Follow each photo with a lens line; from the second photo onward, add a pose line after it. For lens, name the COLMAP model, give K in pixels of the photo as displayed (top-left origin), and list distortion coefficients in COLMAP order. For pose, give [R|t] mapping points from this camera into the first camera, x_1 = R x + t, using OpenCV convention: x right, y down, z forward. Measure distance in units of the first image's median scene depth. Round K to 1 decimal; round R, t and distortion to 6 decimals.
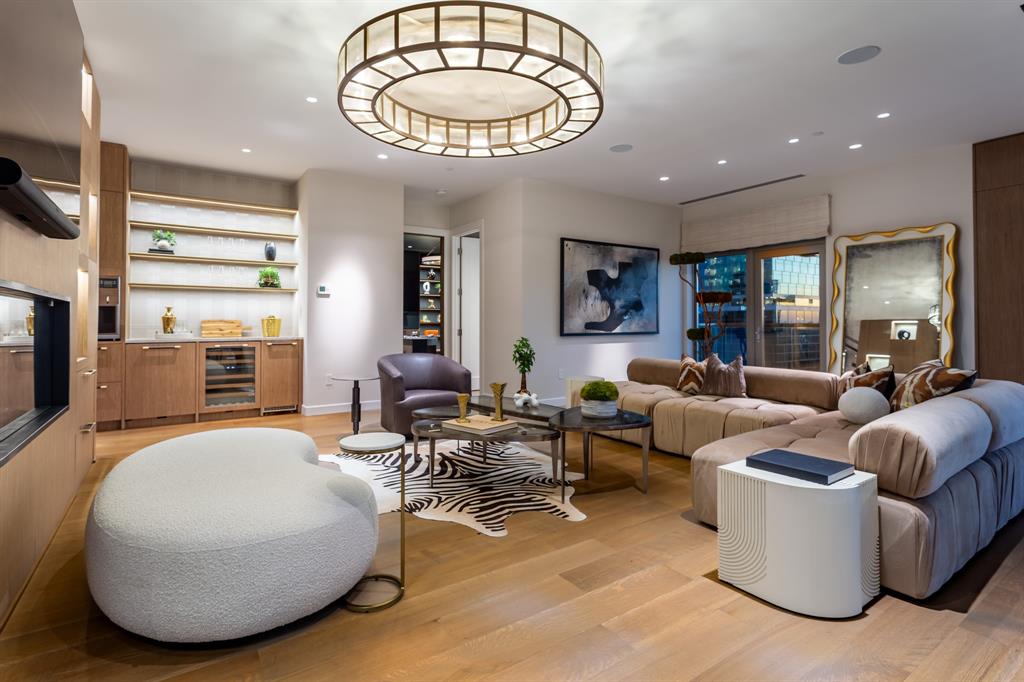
lens RADIAL K [[494.0, 0, 508.2], [0, 494.0, 327.2], [0, 0, 1]] dist [0.001693, 0.000483]
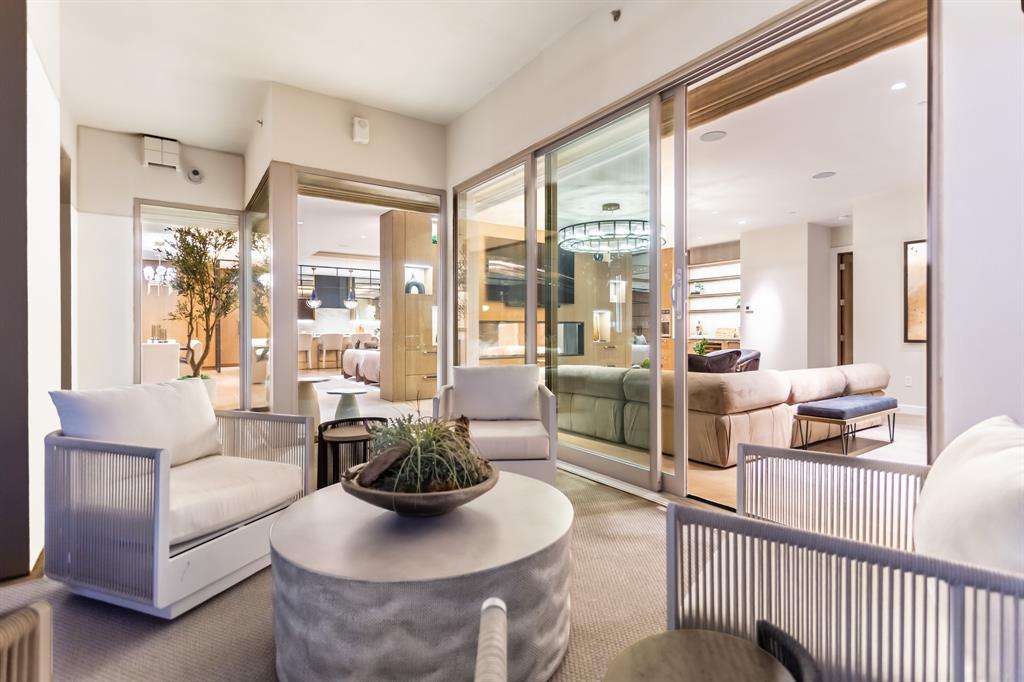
lens RADIAL K [[494.0, 0, 508.2], [0, 494.0, 327.2], [0, 0, 1]] dist [0.001693, 0.000483]
pose [[0.001984, -0.005089, -0.999985, 1.014815], [-0.010255, 0.999934, -0.005109, 0.000549], [0.999945, 0.010265, 0.001932, 0.197281]]
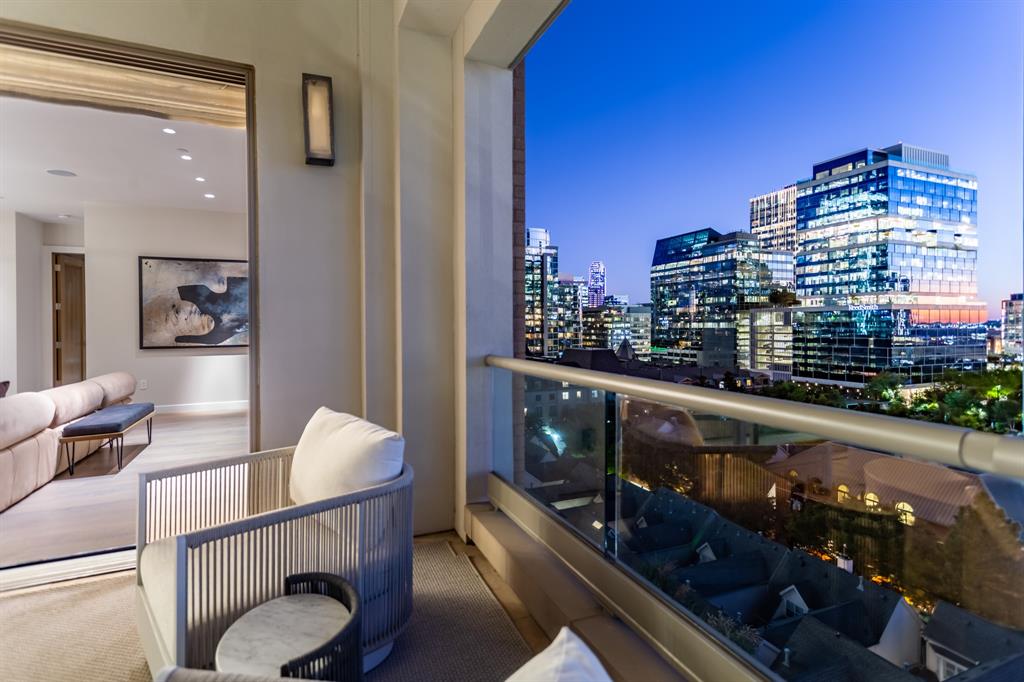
lens RADIAL K [[494.0, 0, 508.2], [0, 494.0, 327.2], [0, 0, 1]] dist [0.001693, 0.000483]
pose [[0.984296, -0.005300, -0.176448, 1.000879], [0.004361, 0.999974, -0.005708, -0.018638], [0.176473, 0.004849, 0.984293, 0.088741]]
